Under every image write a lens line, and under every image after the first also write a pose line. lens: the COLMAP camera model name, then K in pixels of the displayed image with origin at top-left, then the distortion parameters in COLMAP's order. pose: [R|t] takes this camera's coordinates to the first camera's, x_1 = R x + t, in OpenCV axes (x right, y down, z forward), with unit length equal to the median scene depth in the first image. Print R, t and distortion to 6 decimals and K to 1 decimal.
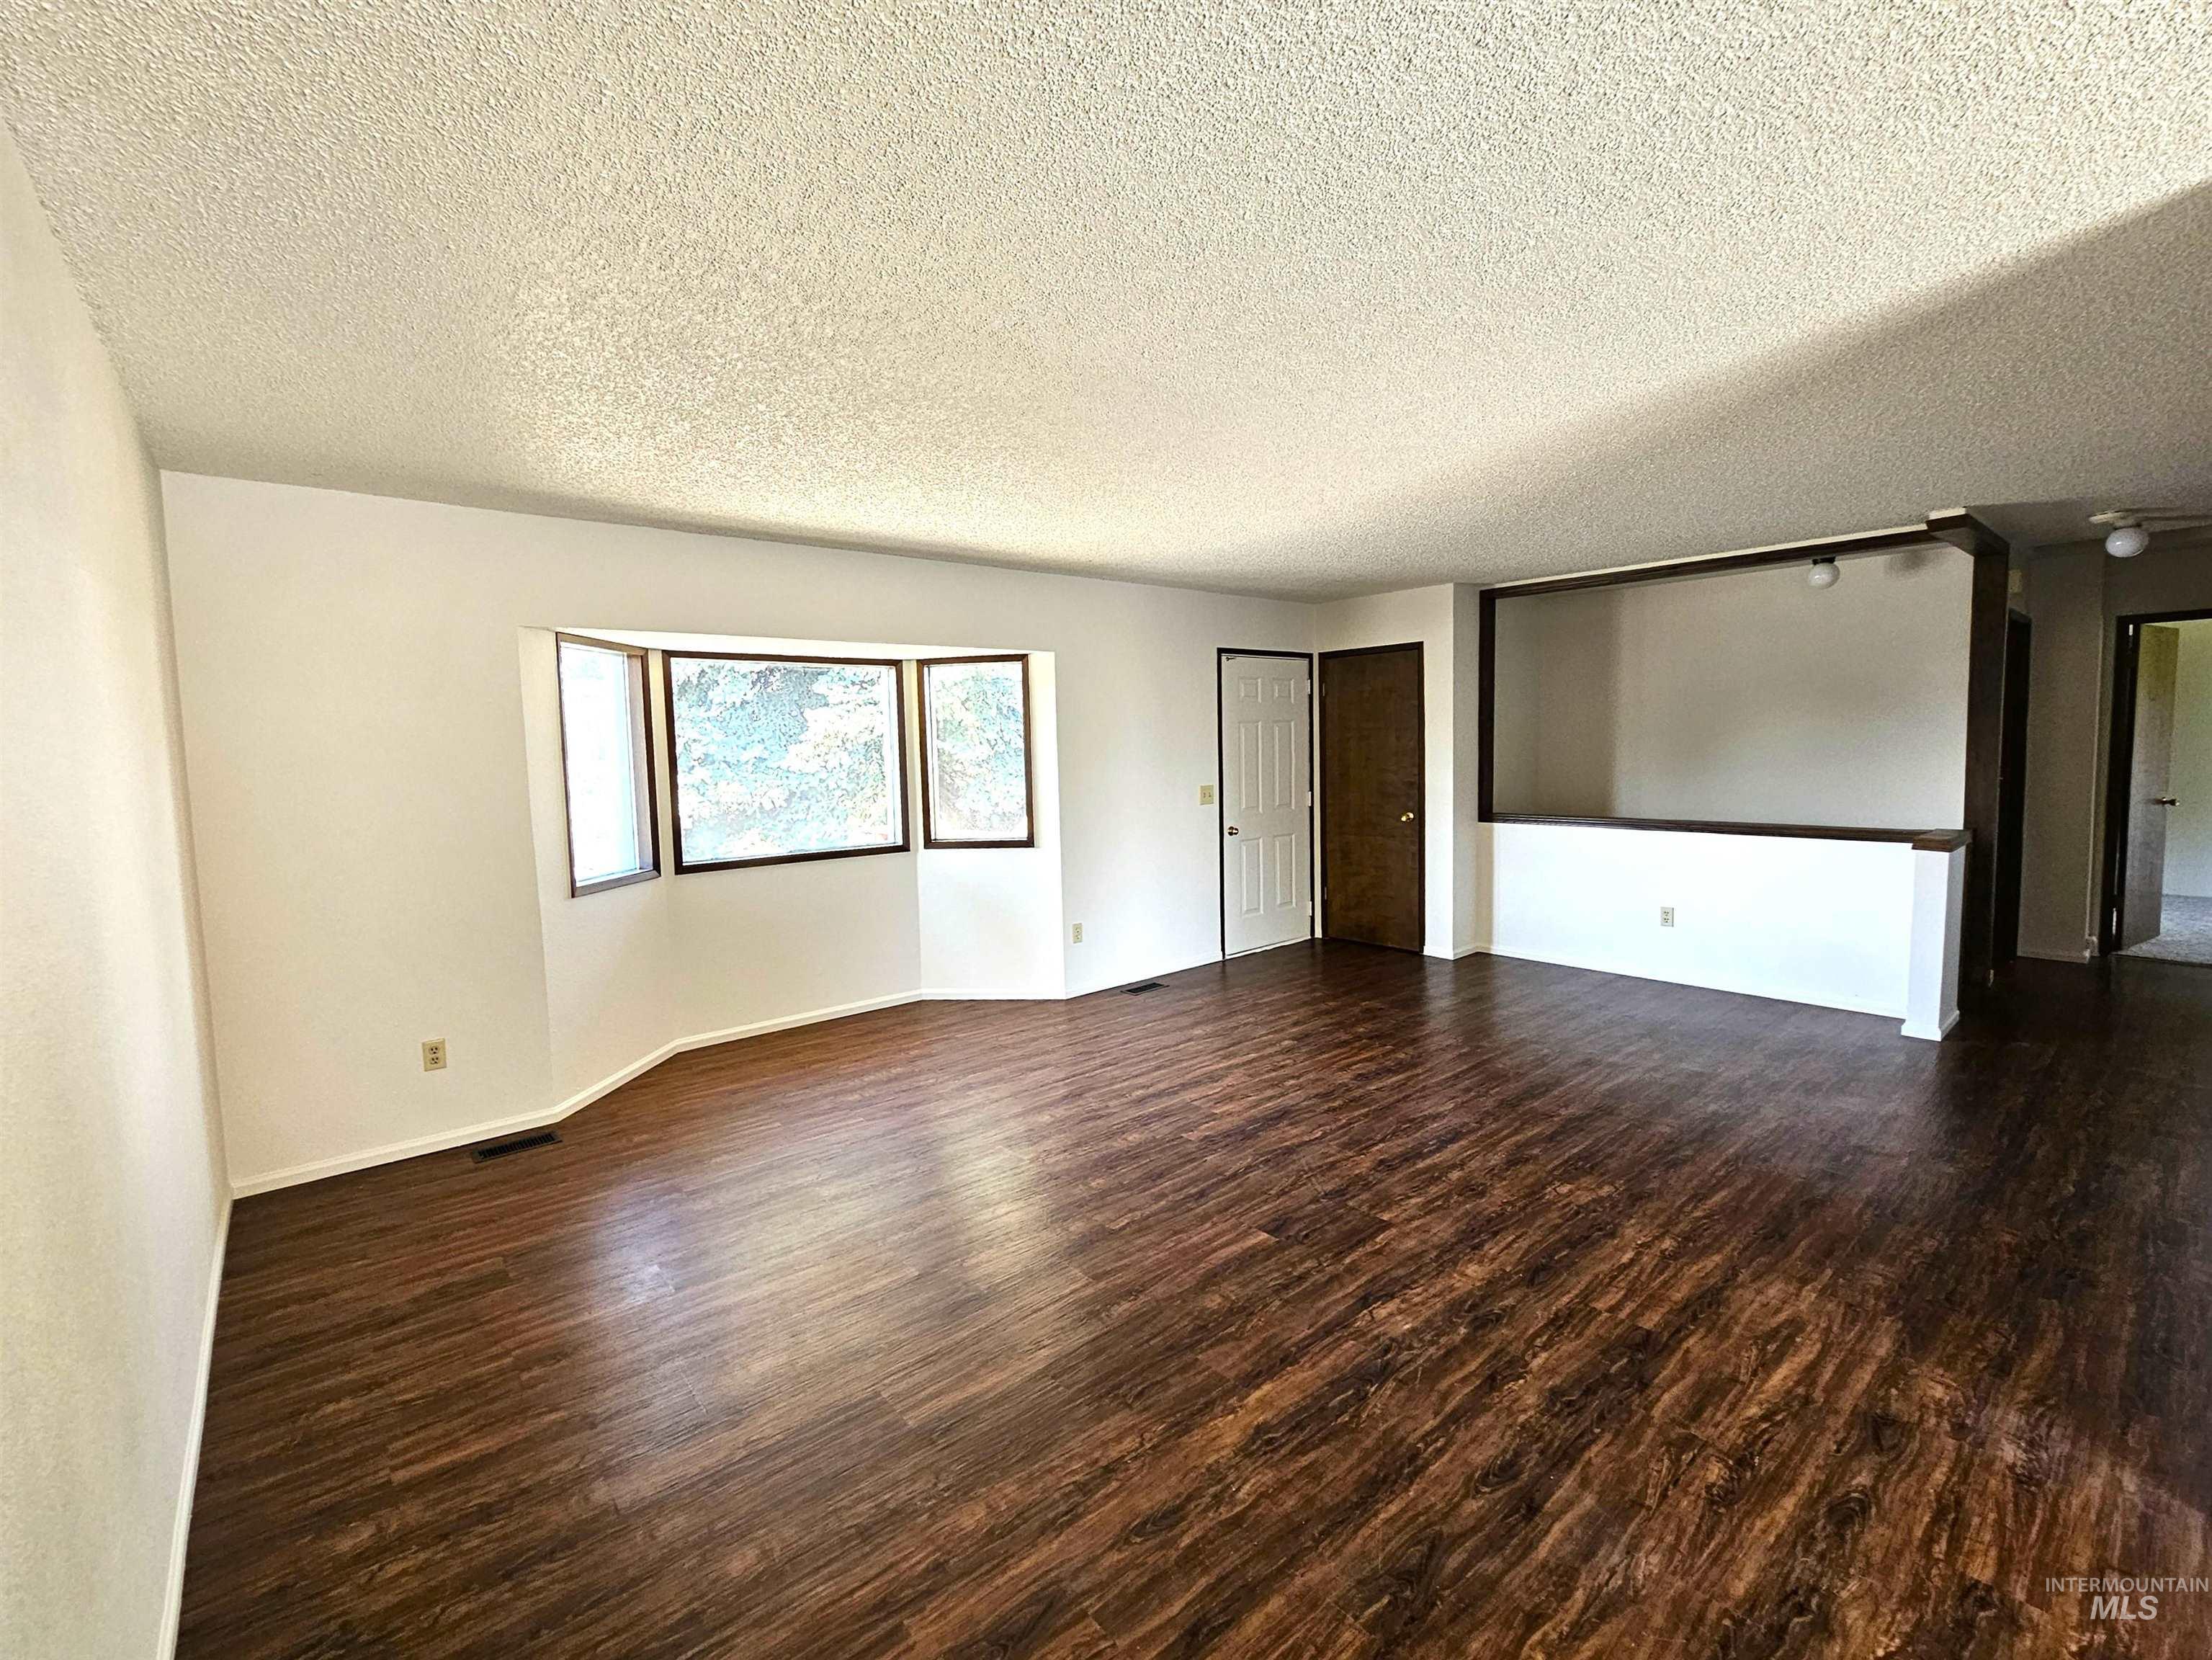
lens RADIAL K [[968.7, 0, 1106.0], [0, 968.7, 830.0], [0, 0, 1]] dist [0.001140, 0.000115]
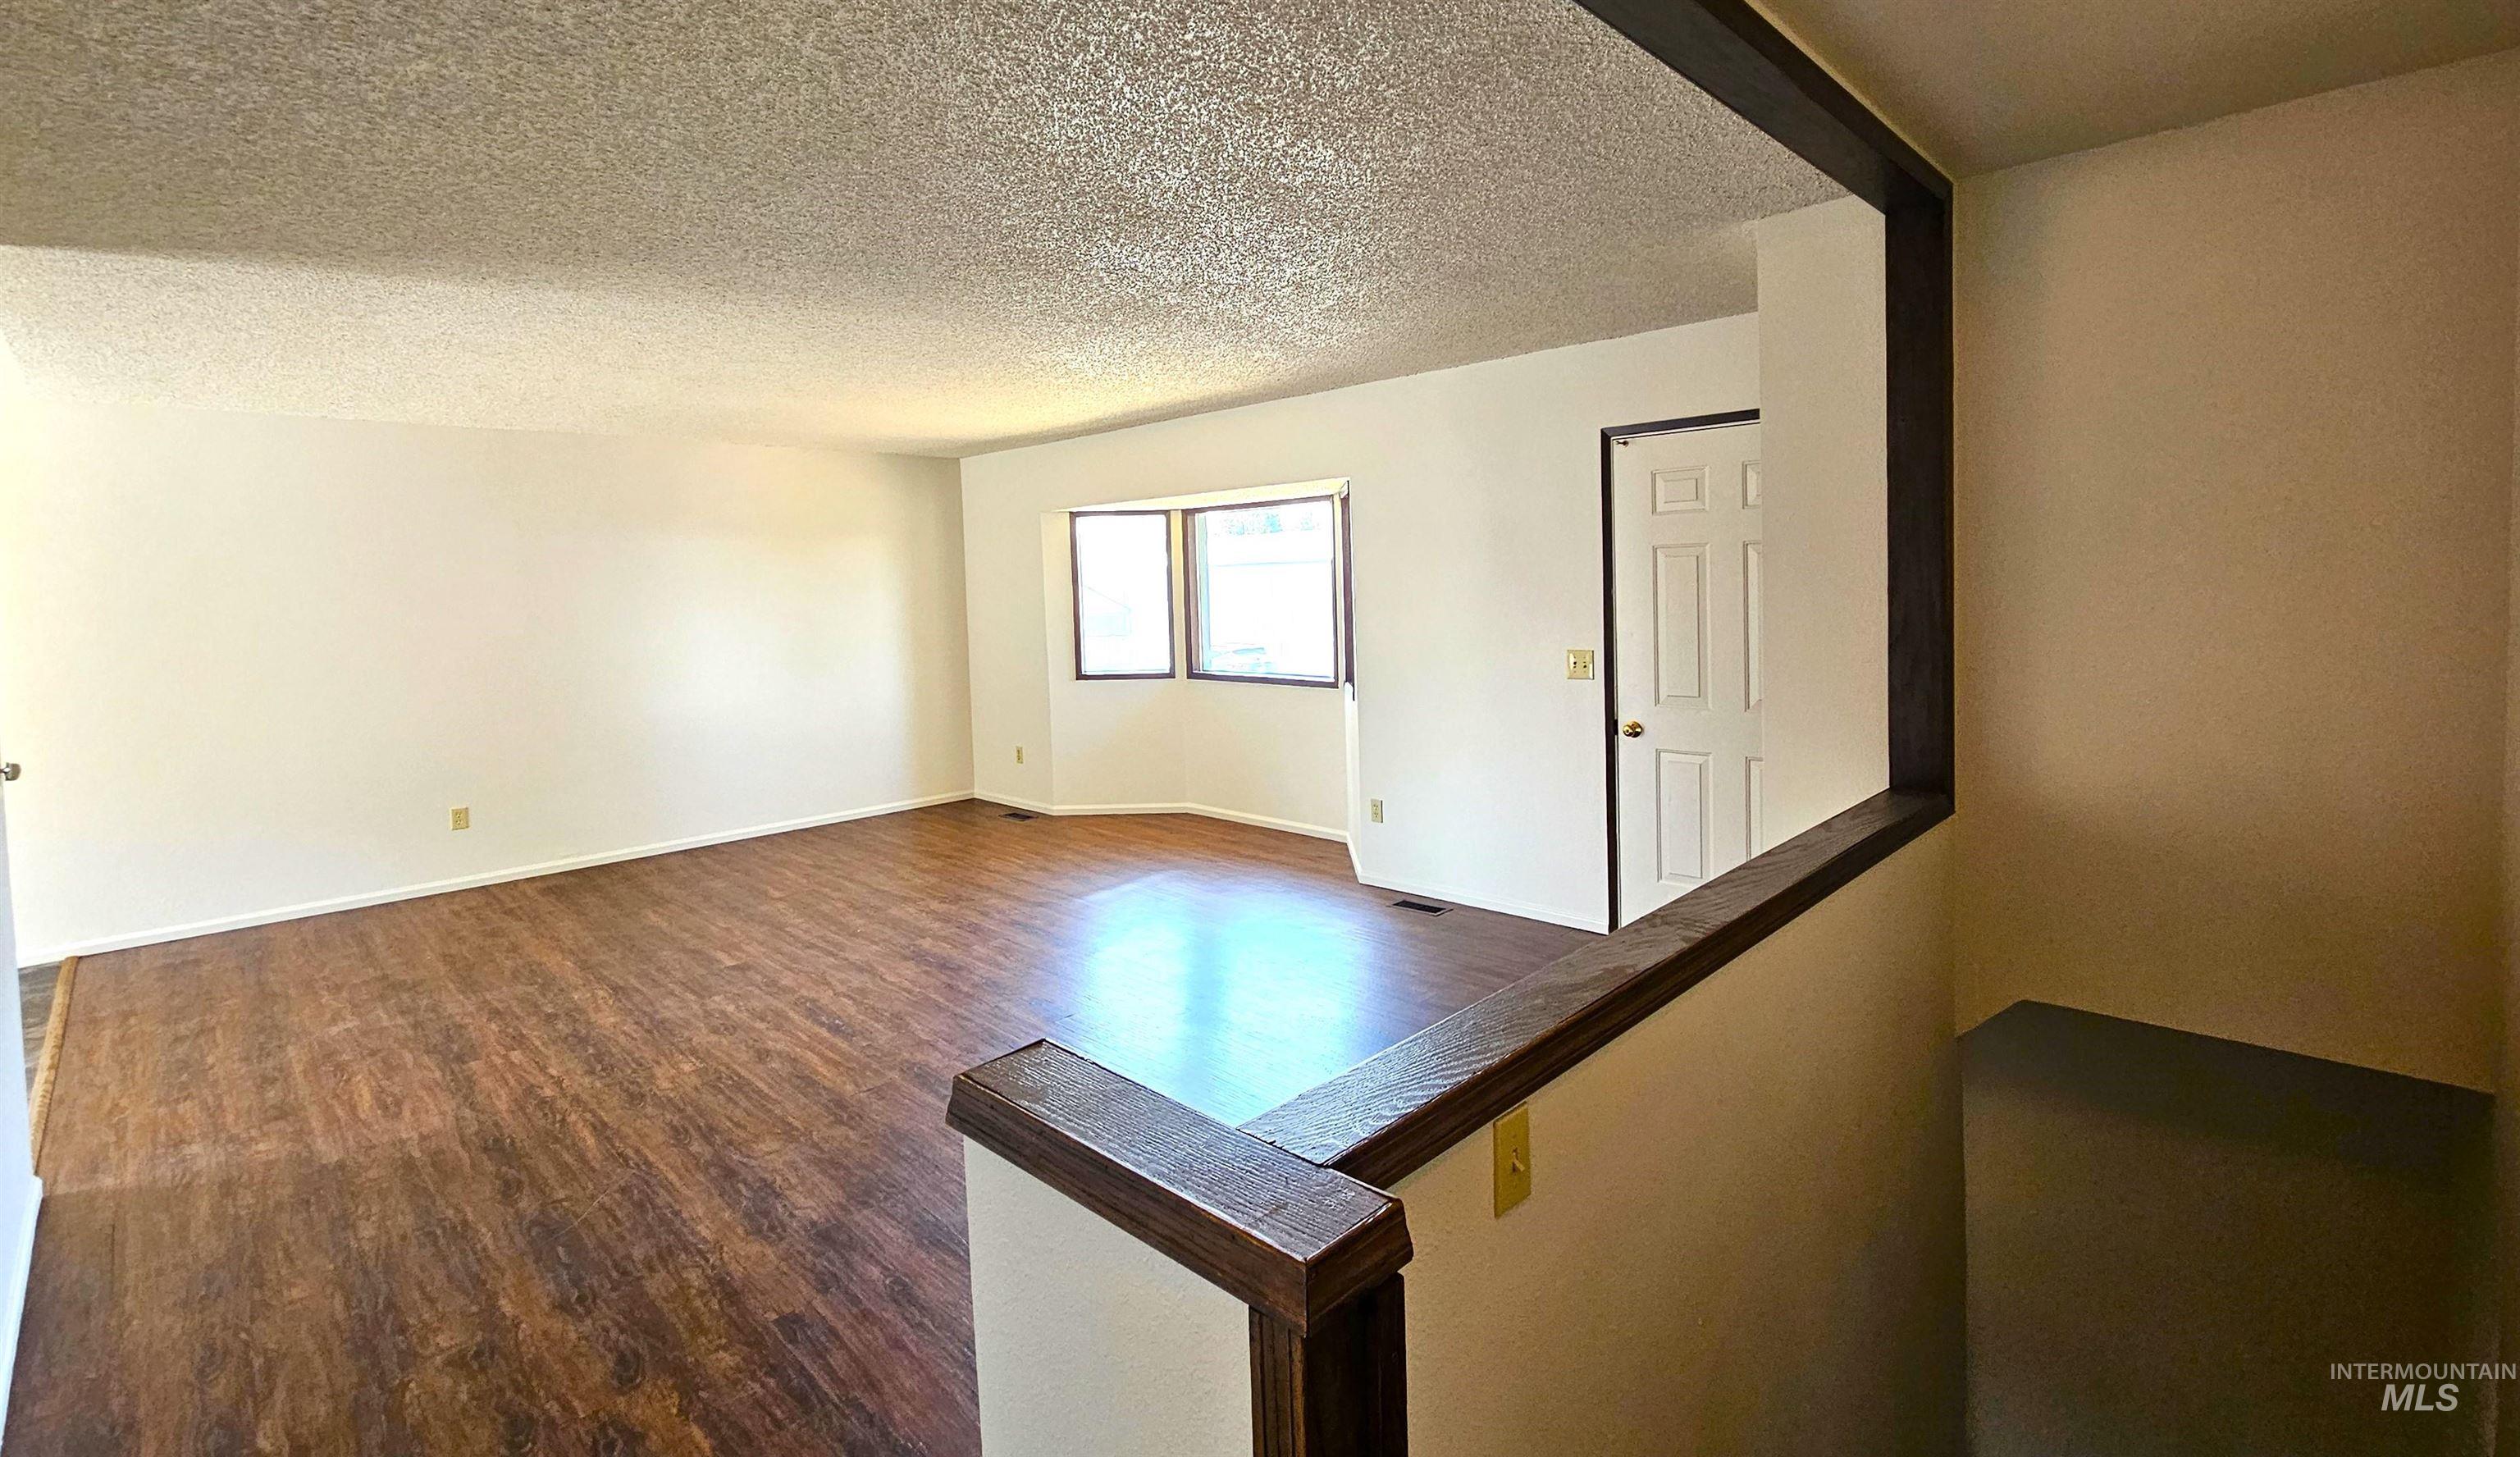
lens RADIAL K [[1110.5, 0, 1261.2], [0, 1110.5, 630.2], [0, 0, 1]] dist [-0.001472, -0.000284]
pose [[0.086435, 0.064937, -0.994139, 1.817312], [-0.067783, 0.995944, 0.059162, -0.197150], [0.993949, 0.062272, 0.090486, 1.633908]]
